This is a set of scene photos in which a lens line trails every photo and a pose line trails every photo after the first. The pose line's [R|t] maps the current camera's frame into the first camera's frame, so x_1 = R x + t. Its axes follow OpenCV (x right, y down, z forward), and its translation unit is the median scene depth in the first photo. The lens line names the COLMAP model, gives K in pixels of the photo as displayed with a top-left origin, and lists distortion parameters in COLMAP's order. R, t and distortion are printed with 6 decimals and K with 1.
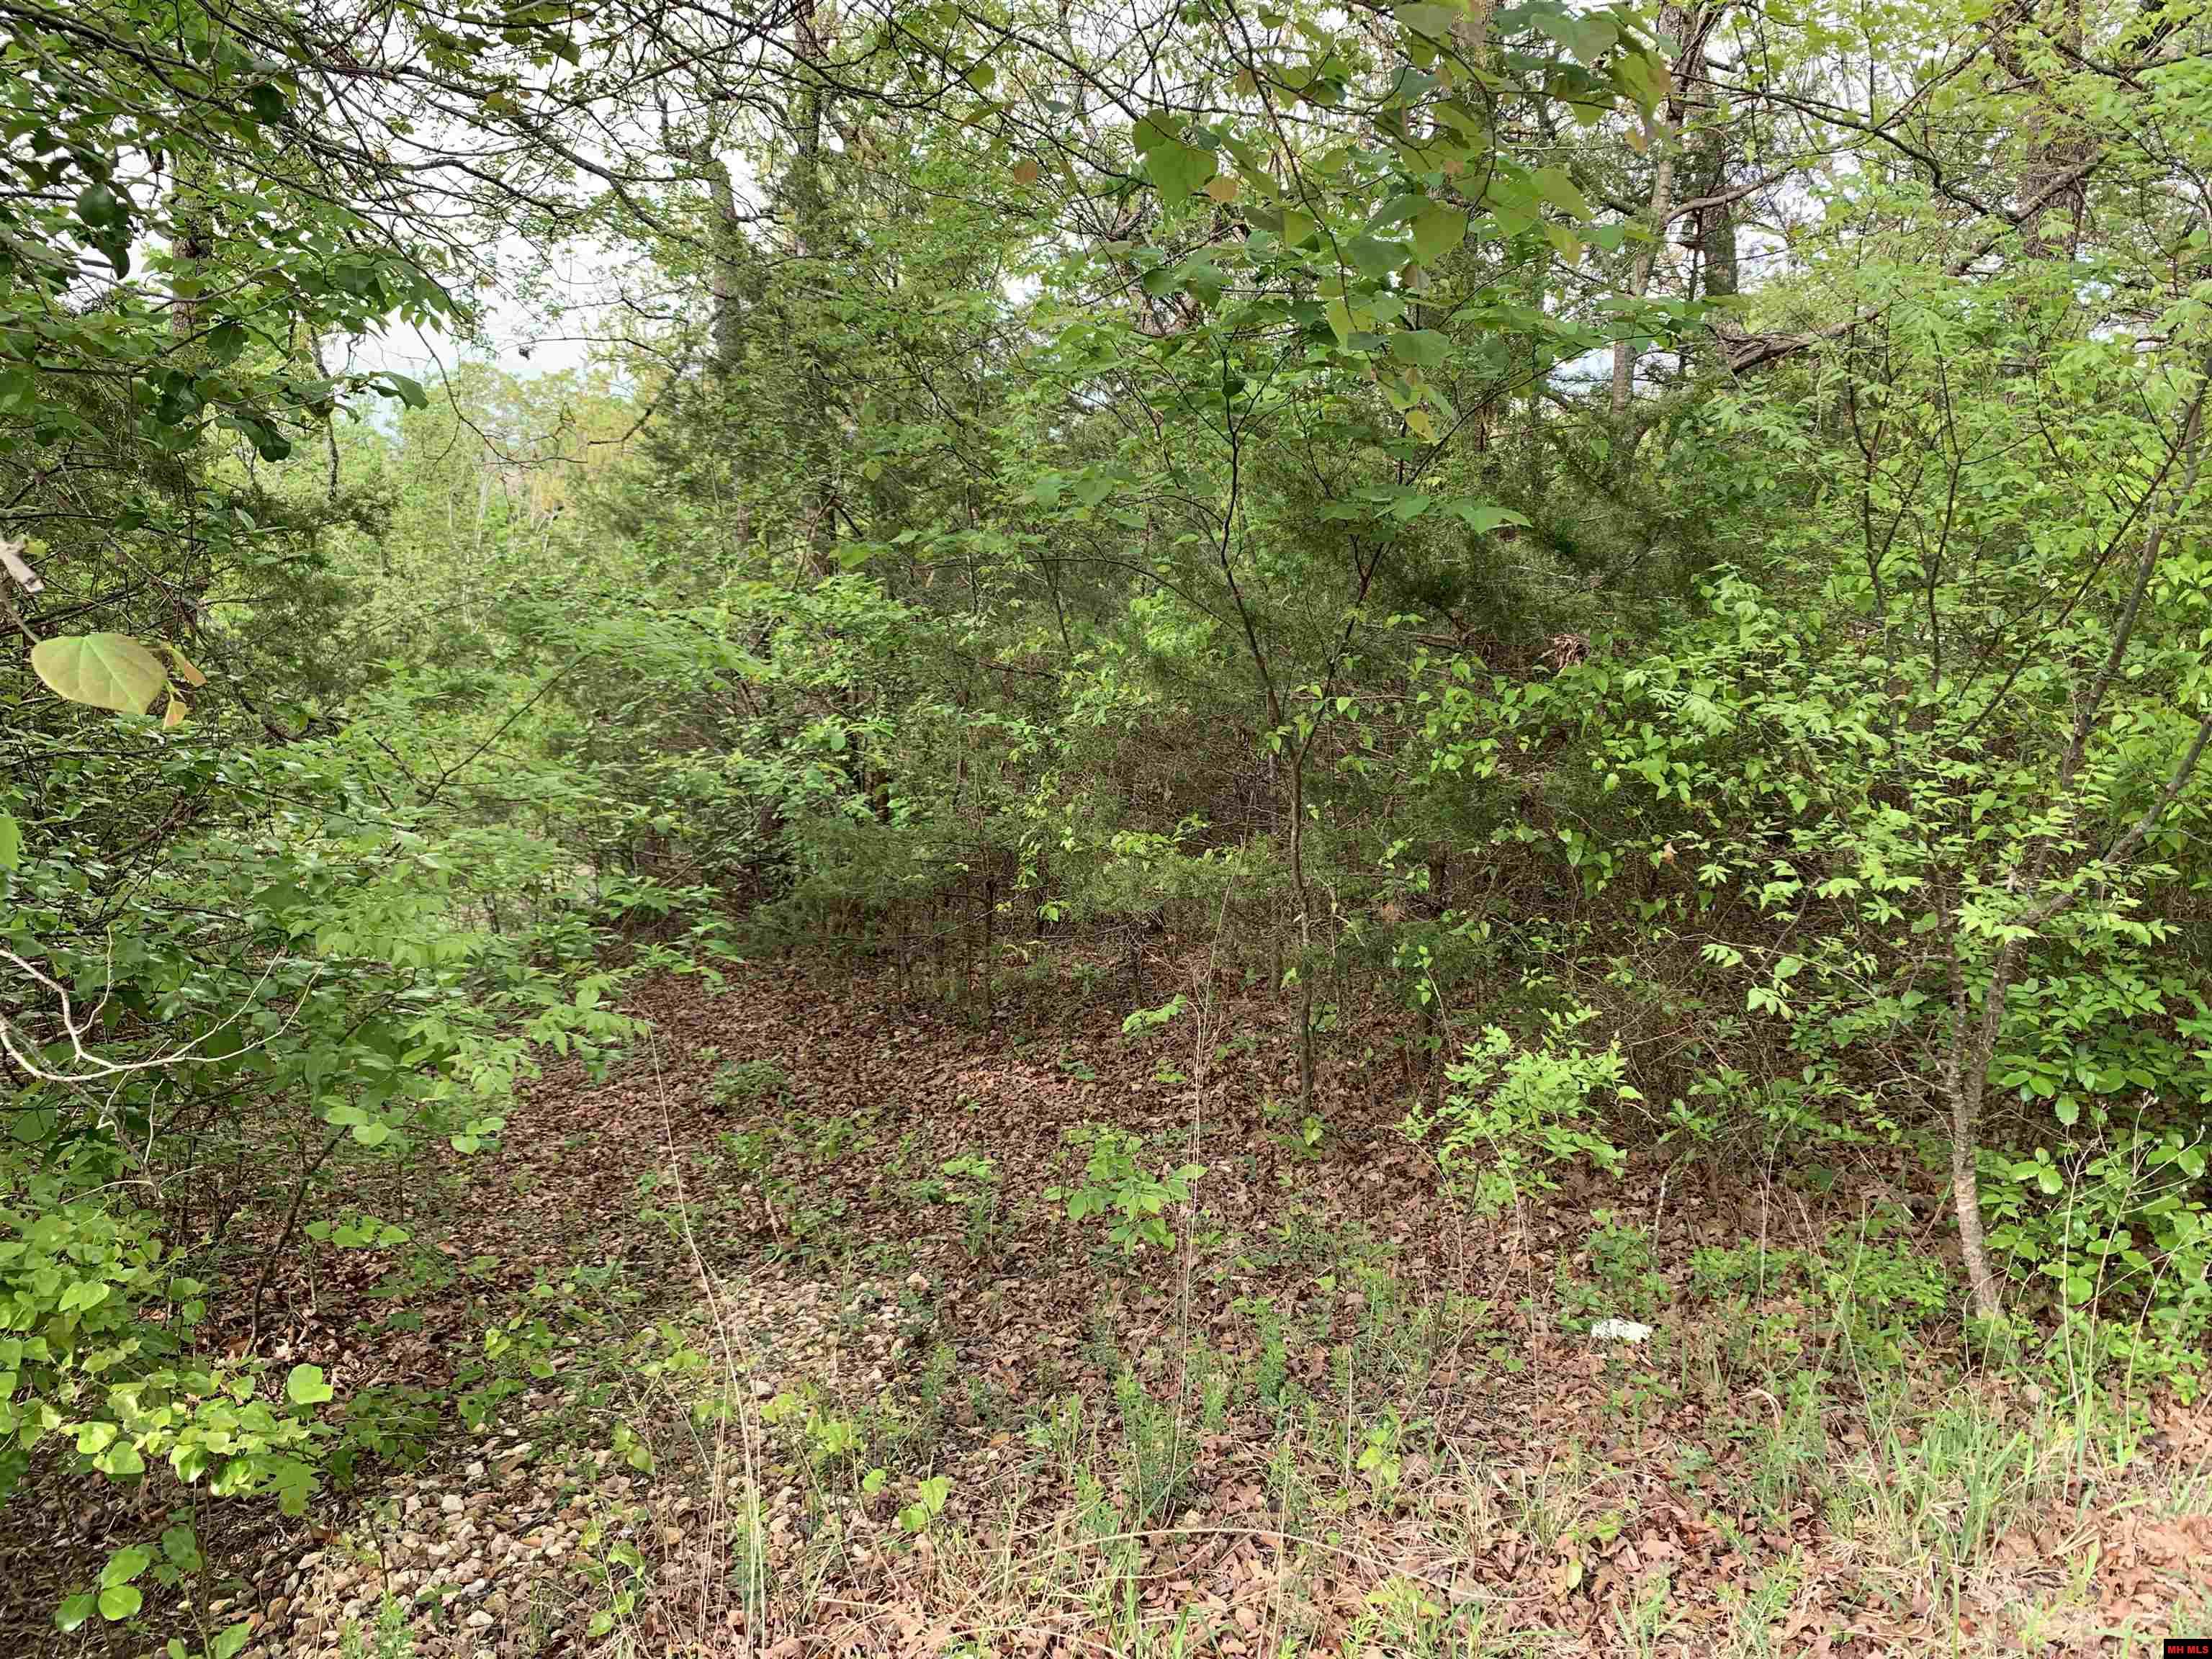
lens RADIAL K [[1663.9, 0, 1094.8], [0, 1663.9, 770.8], [0, 0, 1]] dist [0.042854, -0.032381]
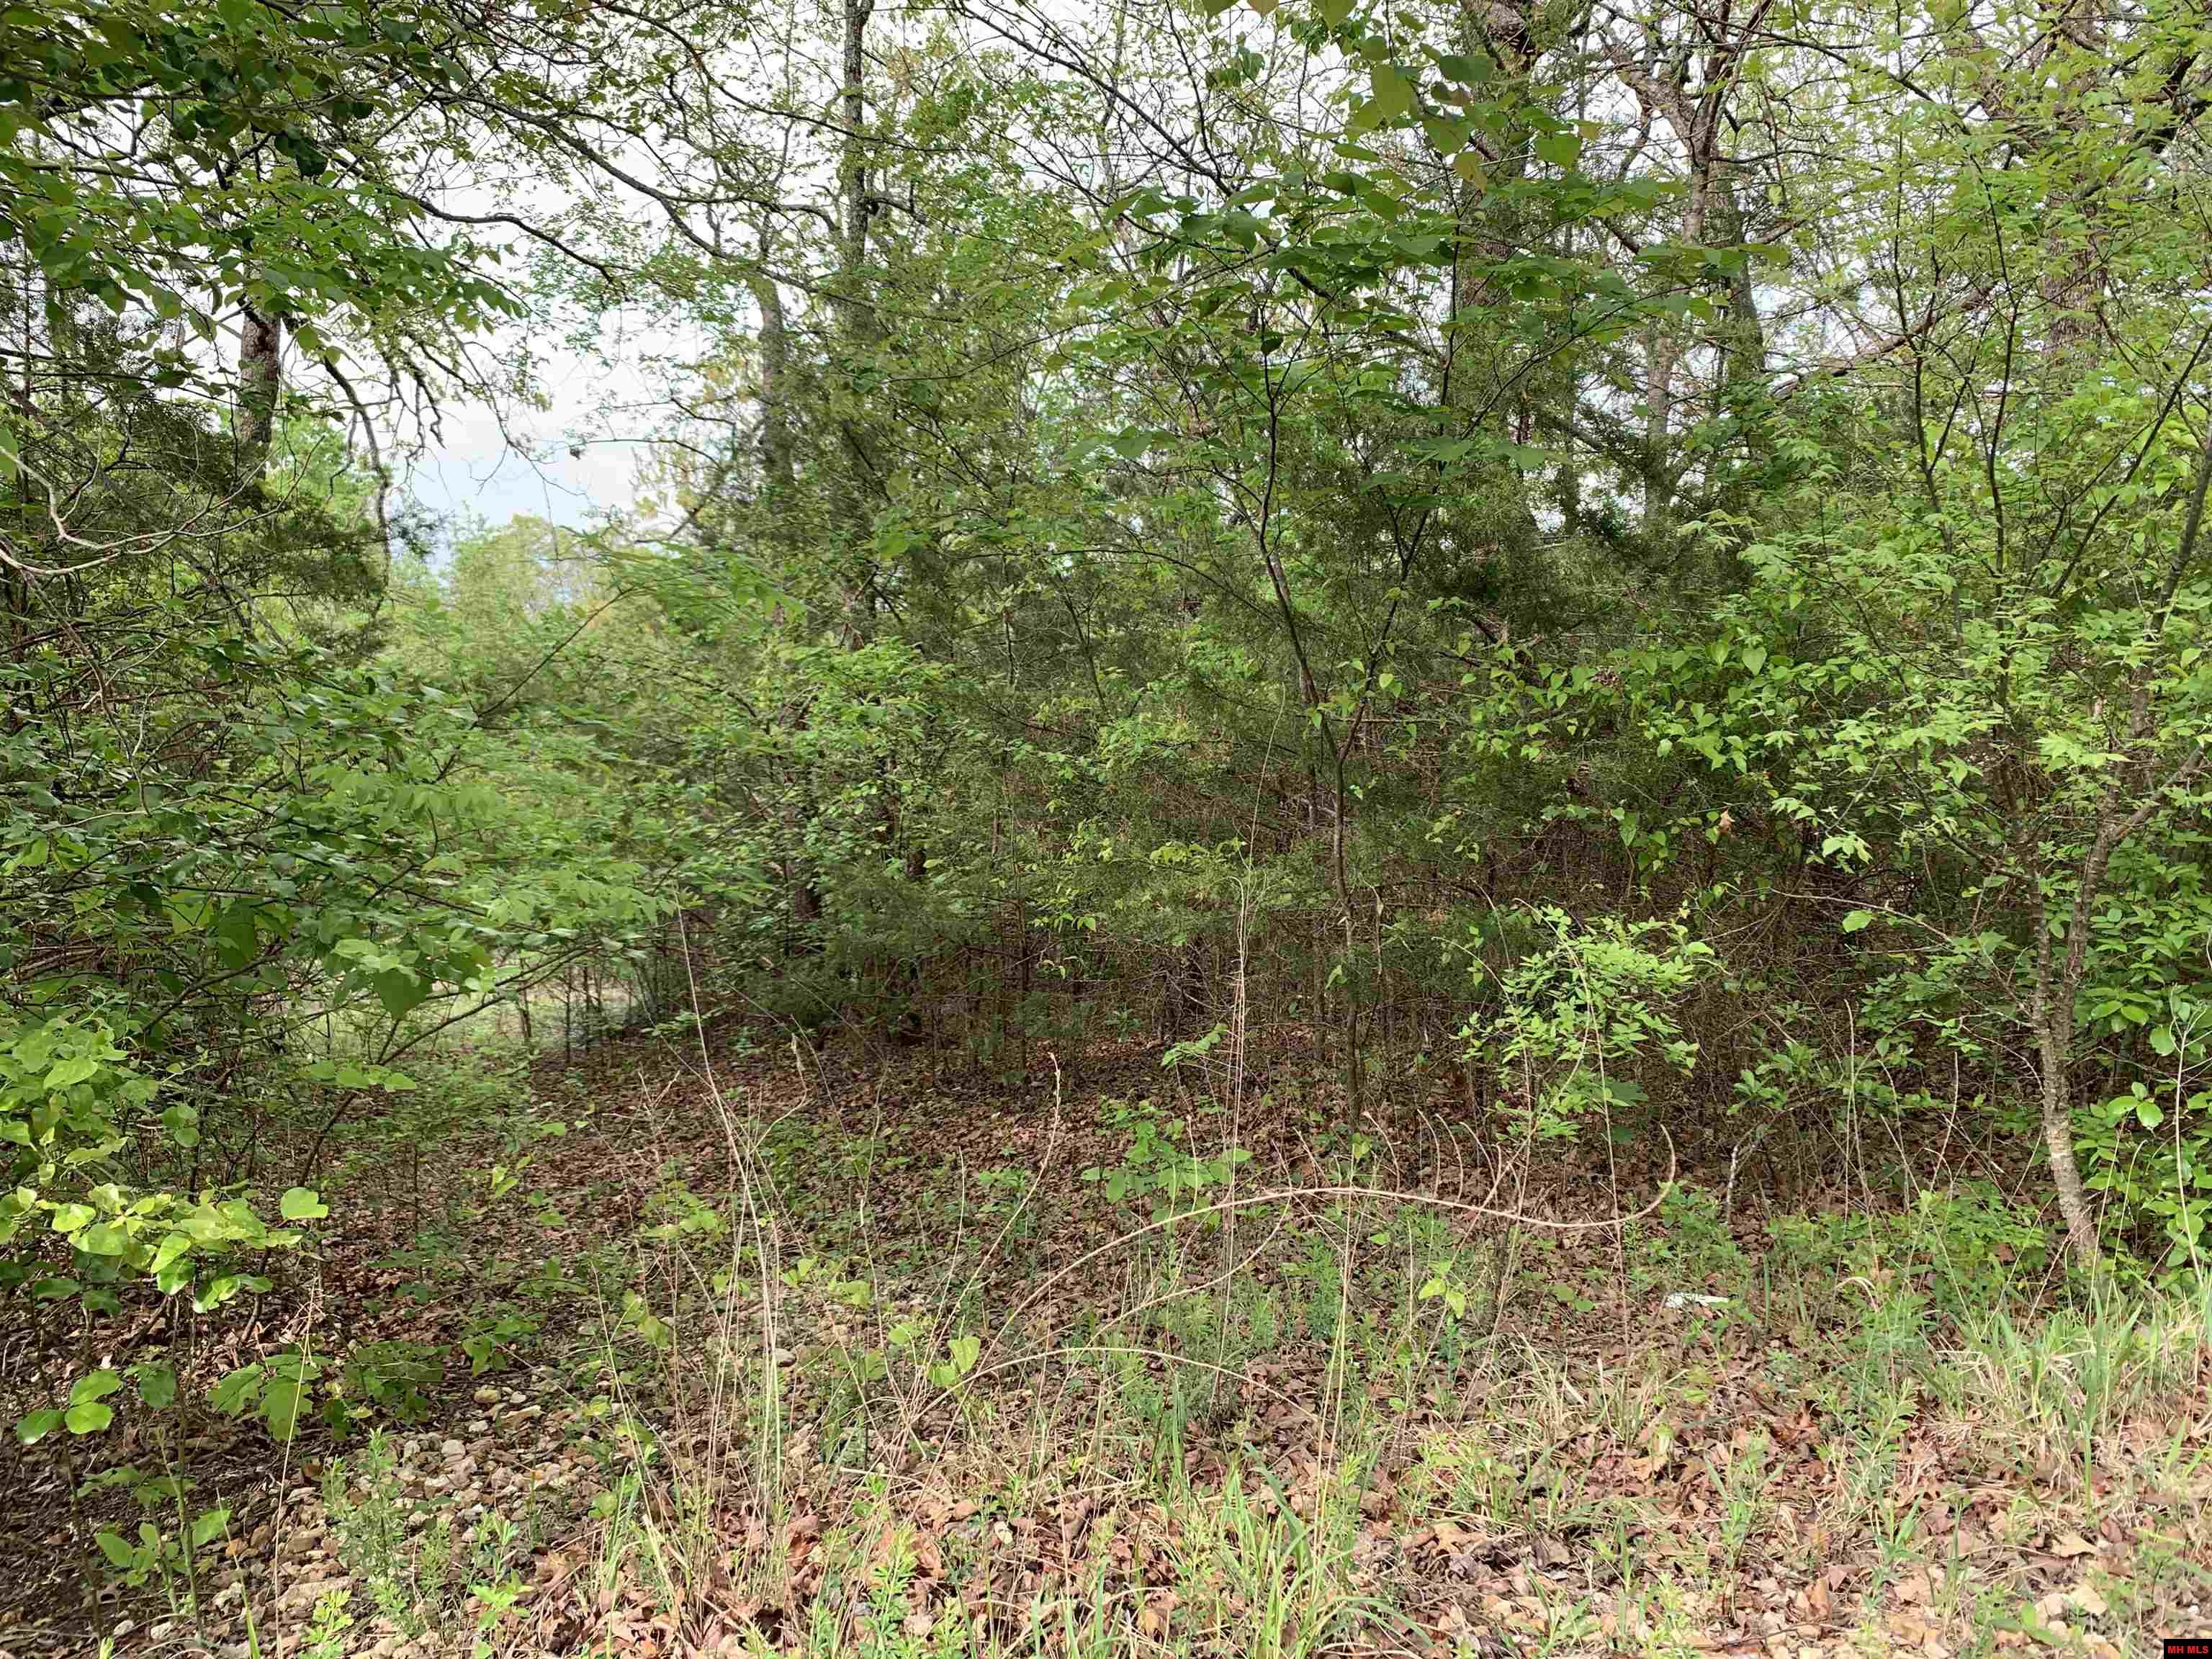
lens RADIAL K [[1658.8, 0, 1098.6], [0, 1658.8, 781.9], [0, 0, 1]] dist [0.025449, -0.009742]
pose [[0.999814, -0.001274, -0.019223, -0.002157], [-0.000777, 0.994336, -0.106281, 0.138679], [0.019250, 0.106276, 0.994150, 0.032762]]
